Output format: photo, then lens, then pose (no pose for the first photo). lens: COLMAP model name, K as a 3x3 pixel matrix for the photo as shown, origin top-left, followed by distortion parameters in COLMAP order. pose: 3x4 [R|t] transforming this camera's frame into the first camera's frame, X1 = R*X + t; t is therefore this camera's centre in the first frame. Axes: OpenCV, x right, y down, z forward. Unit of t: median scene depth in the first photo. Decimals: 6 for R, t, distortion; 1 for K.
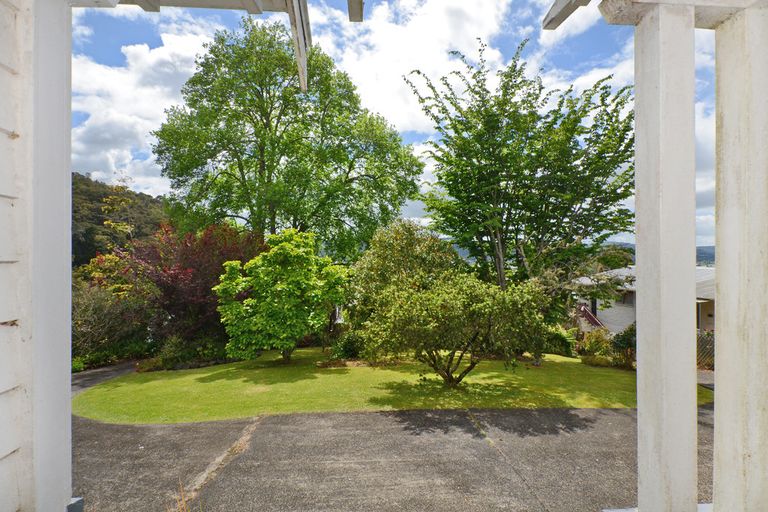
lens RADIAL K [[398.3, 0, 386.1], [0, 398.3, 252.1], [0, 0, 1]] dist [0.004603, 0.000258]
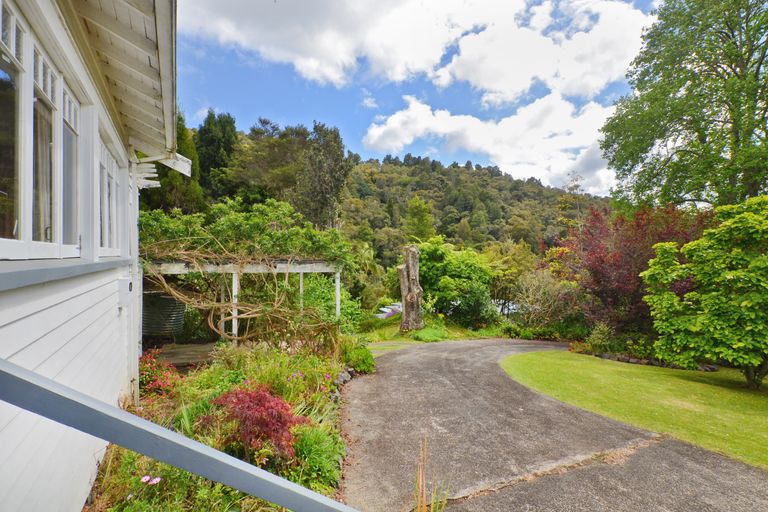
lens RADIAL K [[359.5, 0, 383.1], [0, 359.5, 258.1], [0, 0, 1]] dist [-0.006667, -0.002594]
pose [[0.430138, 0.015596, -0.902628, 0.032603], [-0.009401, 0.999874, 0.012797, 0.051351], [0.902714, 0.002981, 0.430230, 0.157819]]
